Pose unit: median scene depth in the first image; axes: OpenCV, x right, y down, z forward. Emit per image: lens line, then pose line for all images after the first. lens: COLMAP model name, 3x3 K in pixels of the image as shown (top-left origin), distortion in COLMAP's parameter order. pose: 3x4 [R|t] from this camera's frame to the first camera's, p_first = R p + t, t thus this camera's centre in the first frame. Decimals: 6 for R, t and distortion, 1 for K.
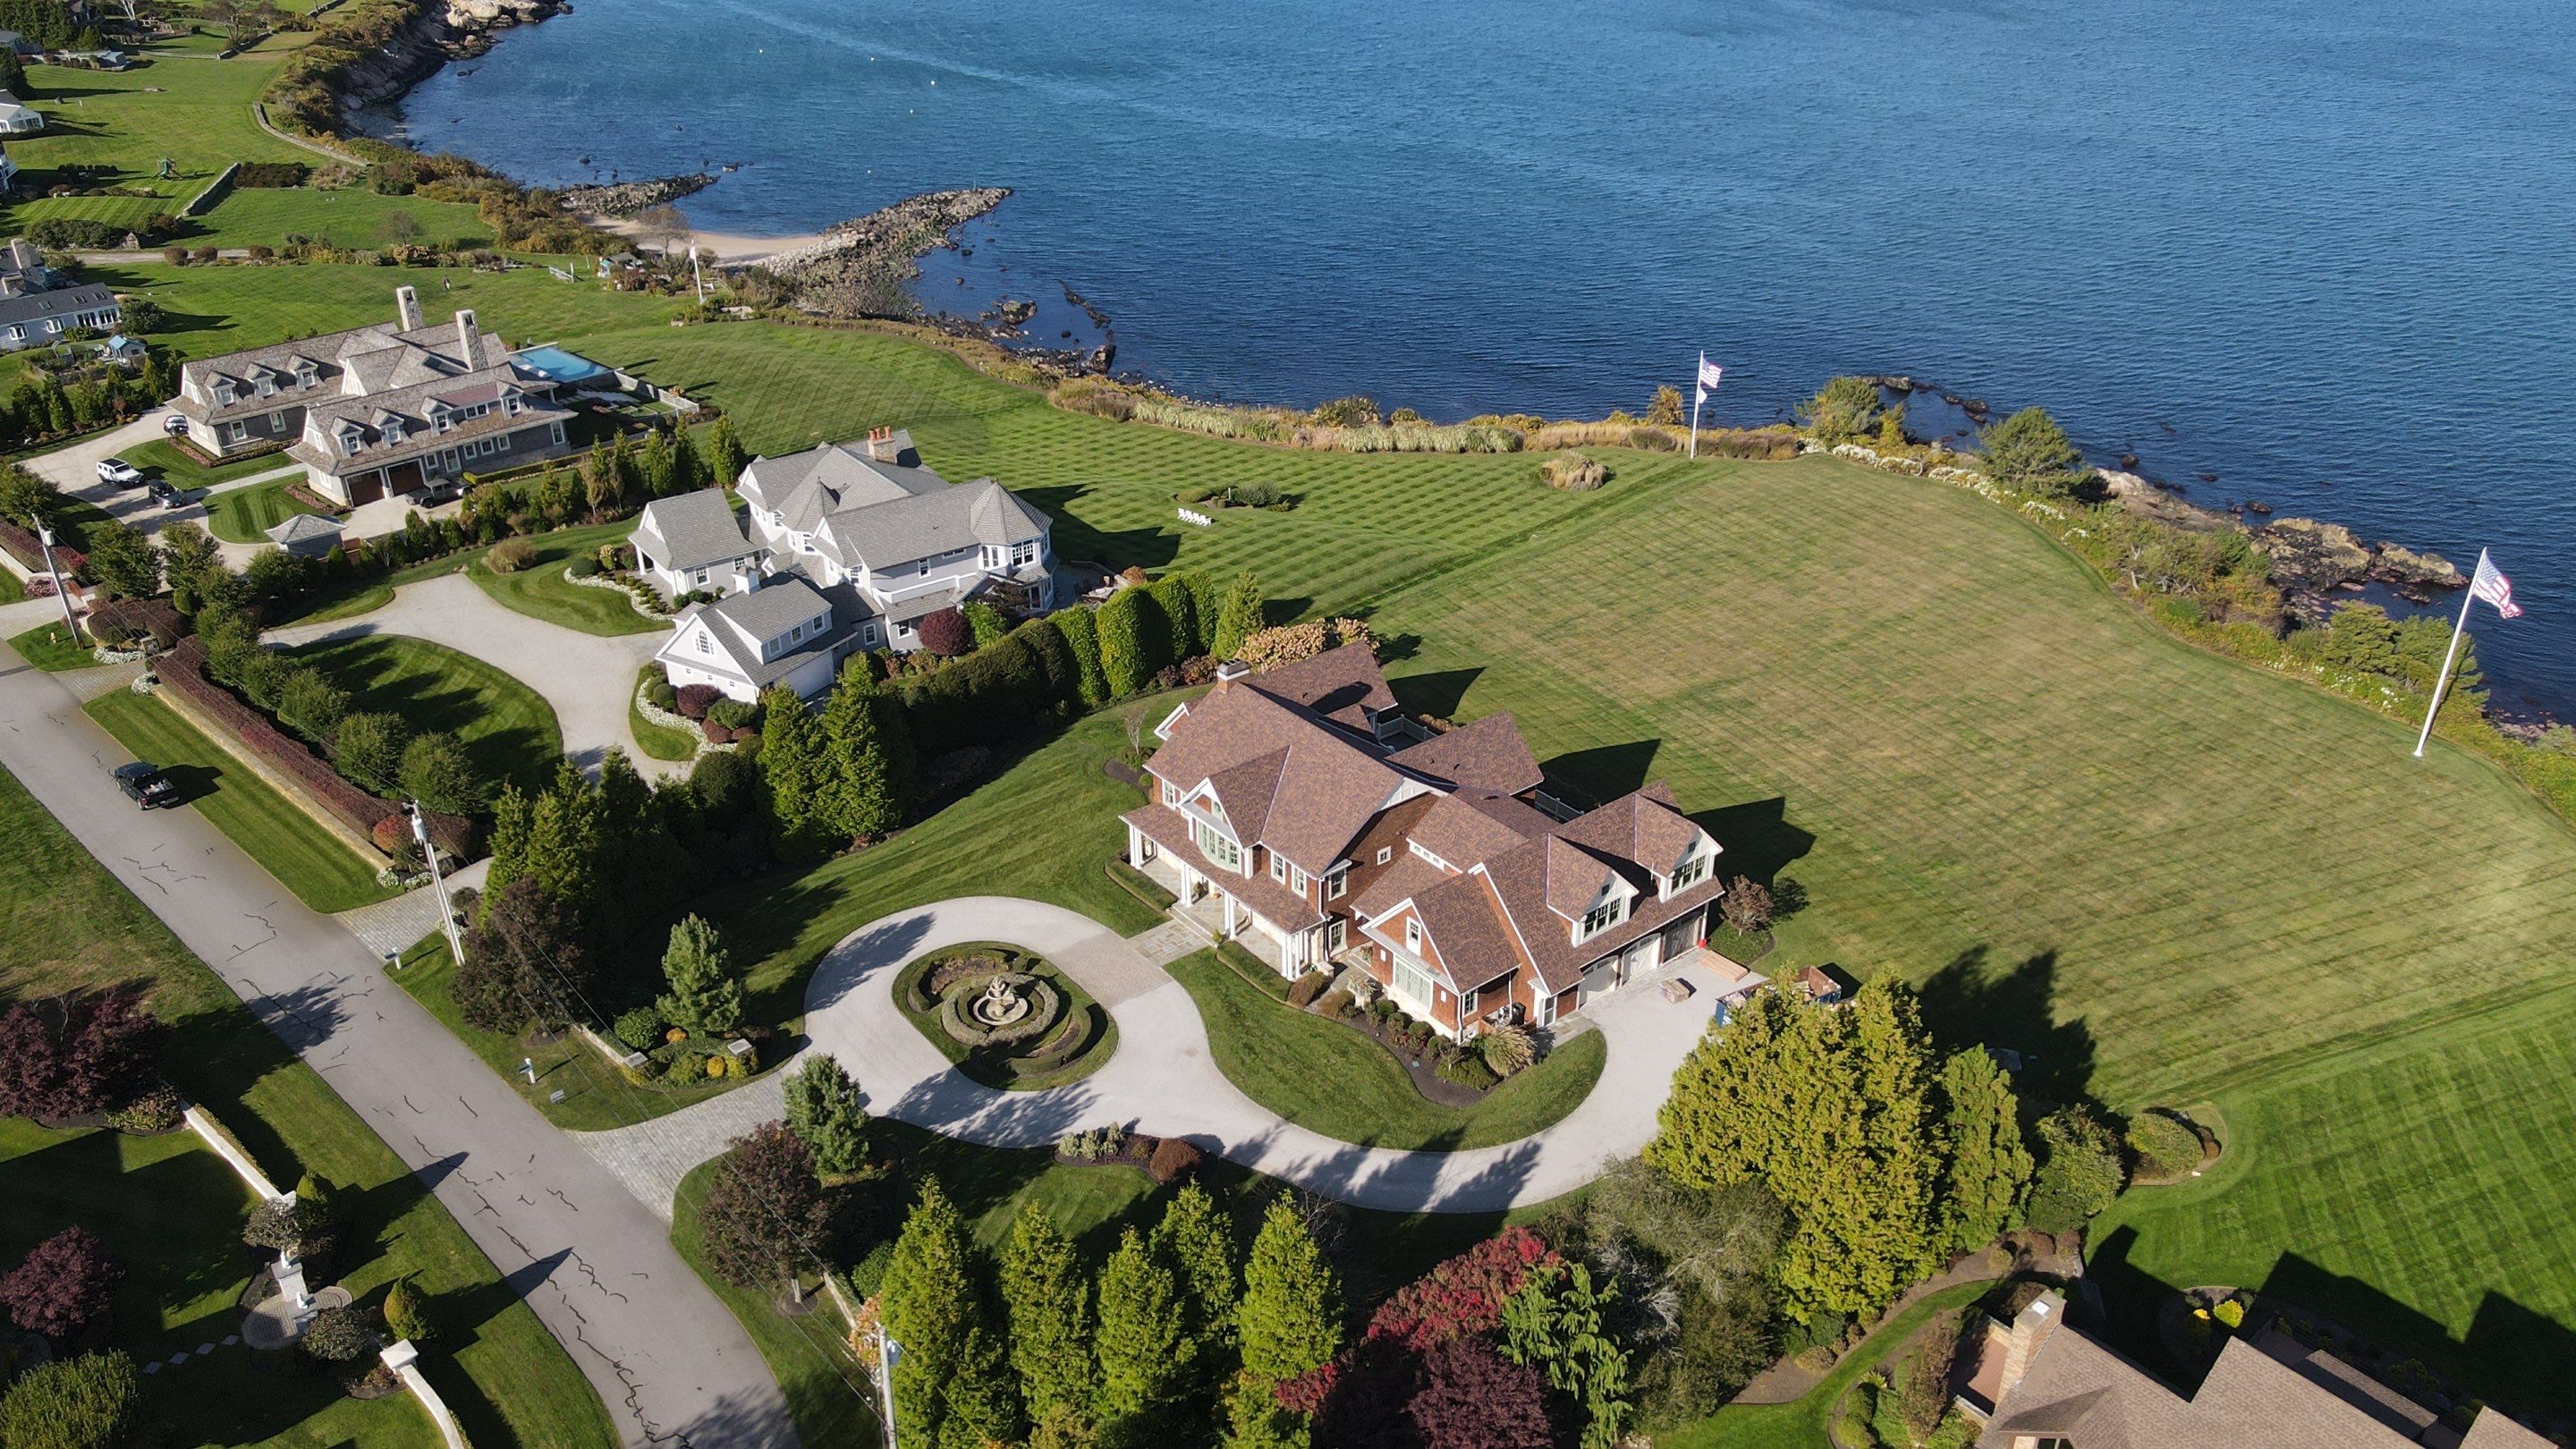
lens RADIAL K [[1890.8, 0, 1308.5], [0, 1890.8, 738.7], [0, 0, 1]] dist [0.004544, 0.021698]
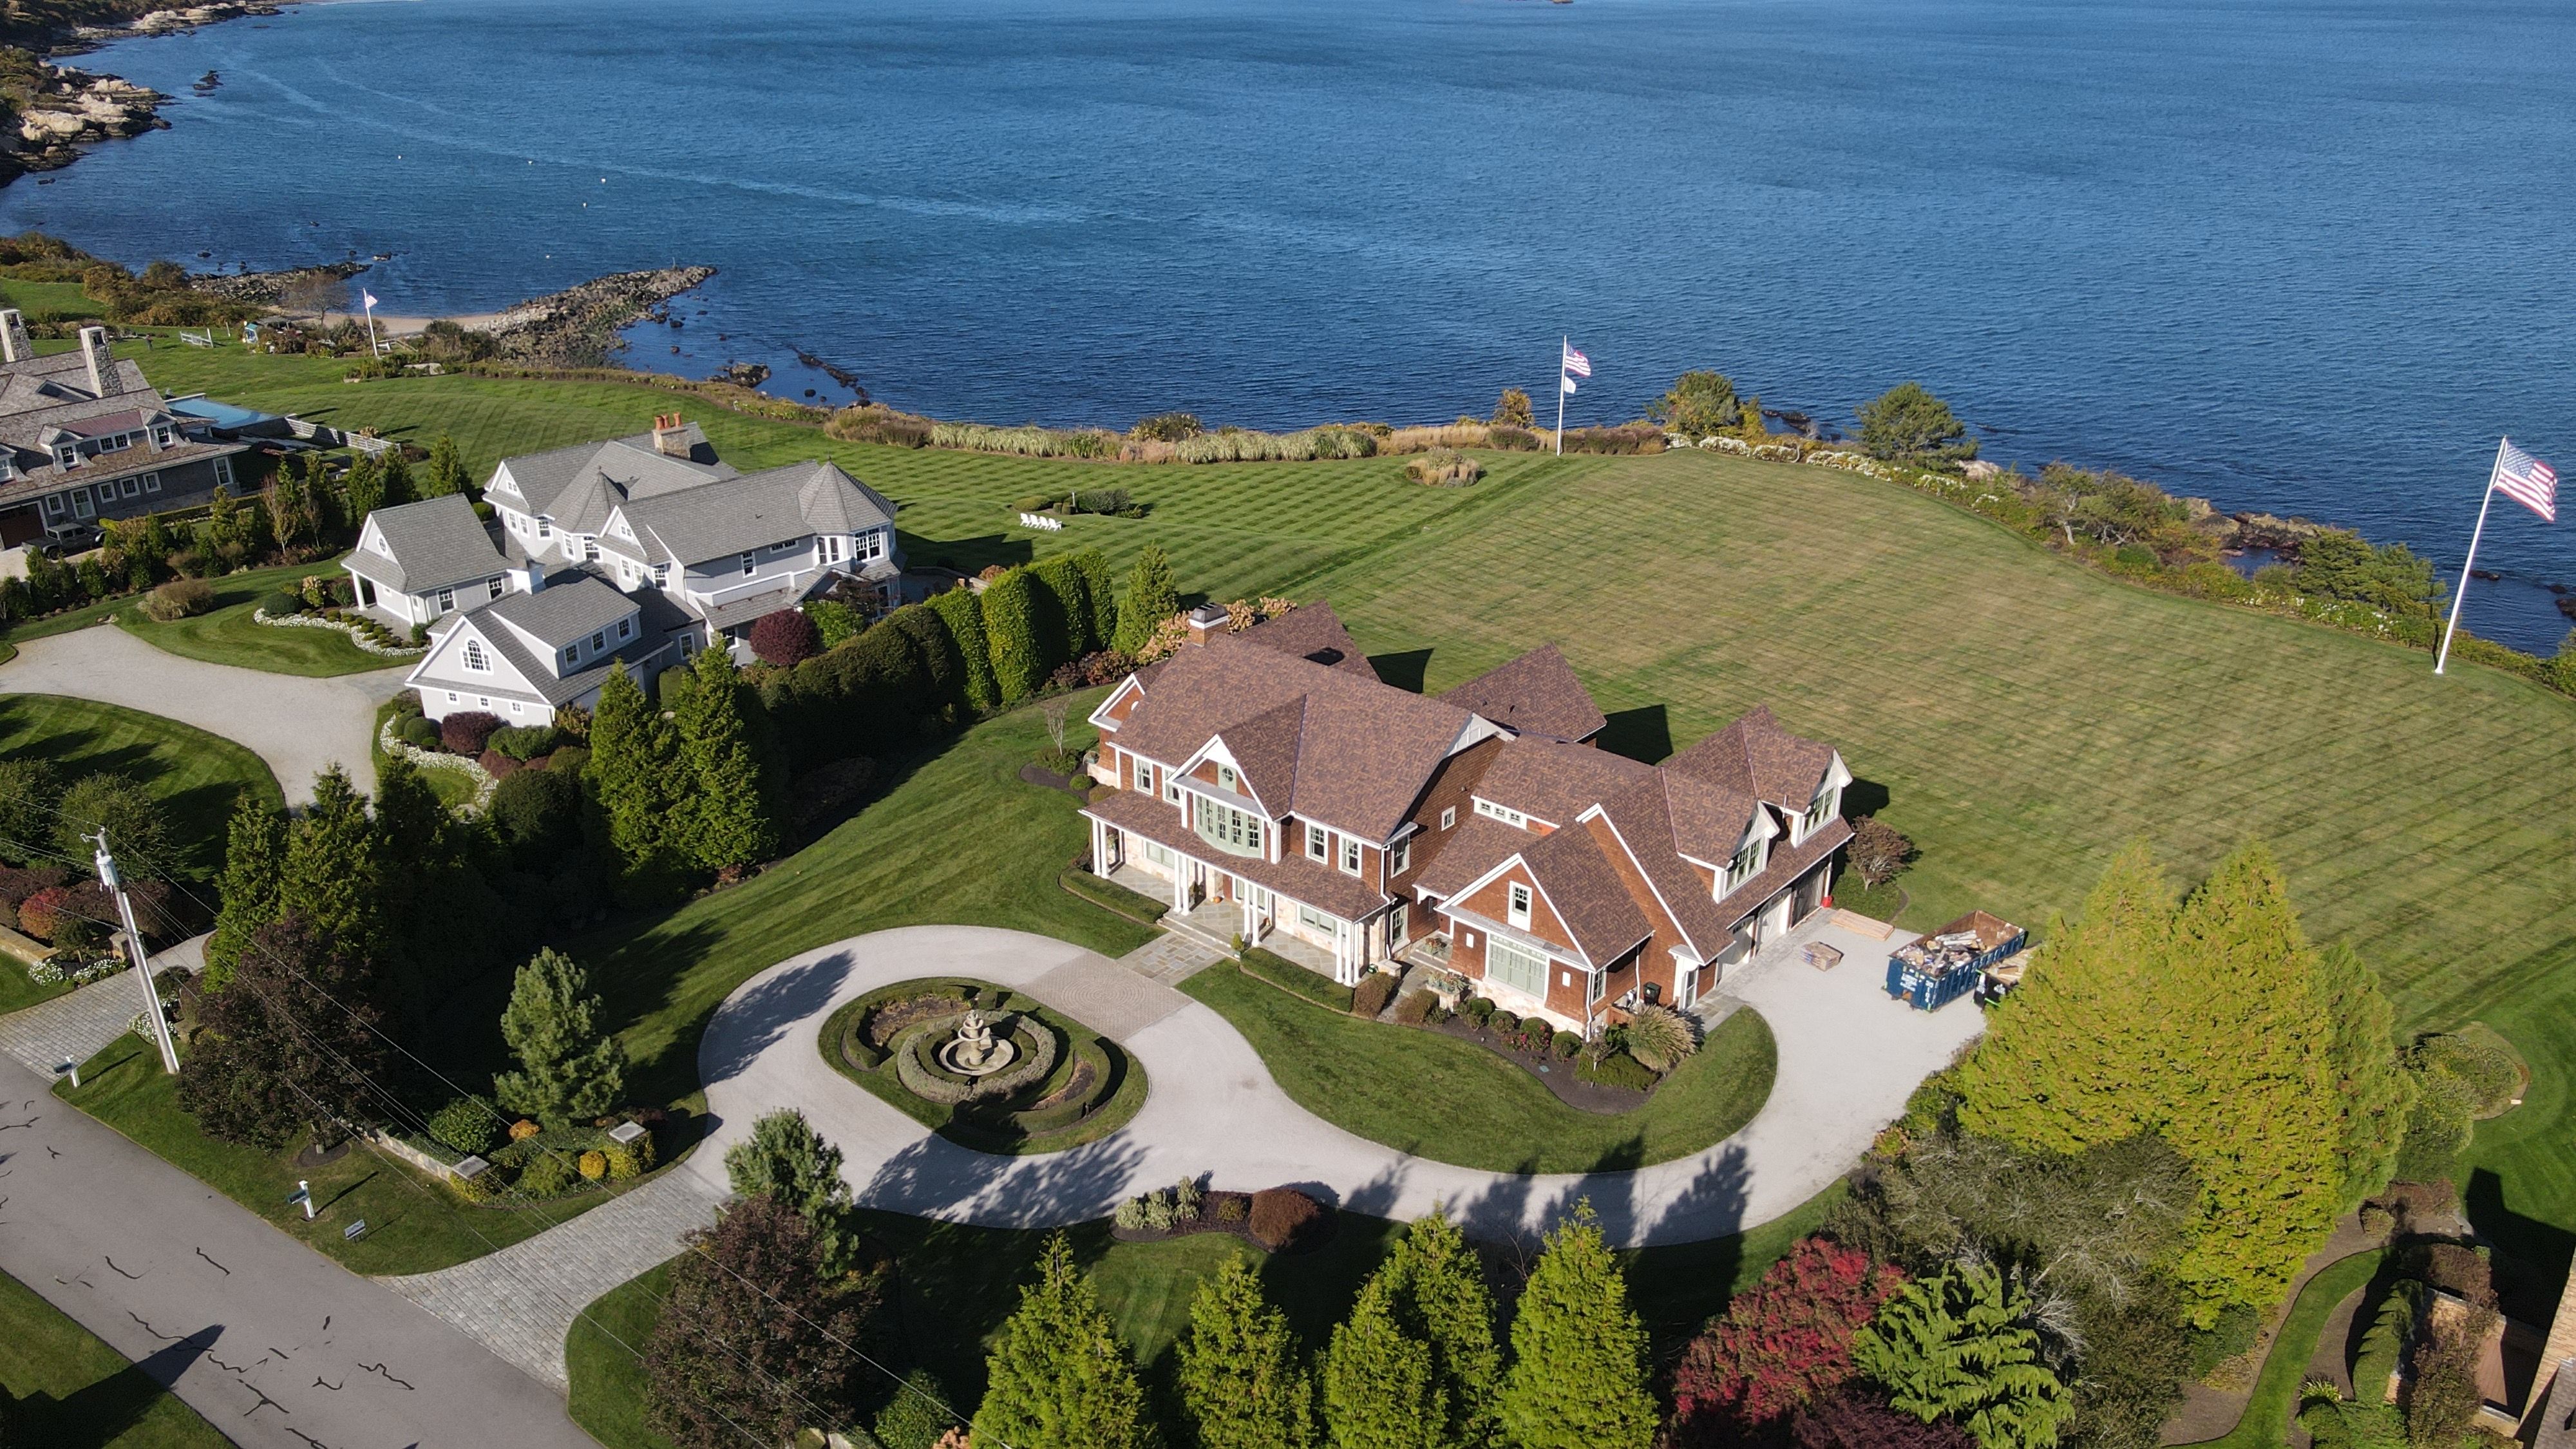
lens RADIAL K [[1890.8, 0, 1308.5], [0, 1890.8, 738.7], [0, 0, 1]] dist [0.004544, 0.021698]
pose [[0.983338, -0.066331, 0.169251, -0.145110], [0.079286, 0.994323, -0.070966, 0.078737], [-0.163583, 0.083203, 0.983015, 0.231177]]
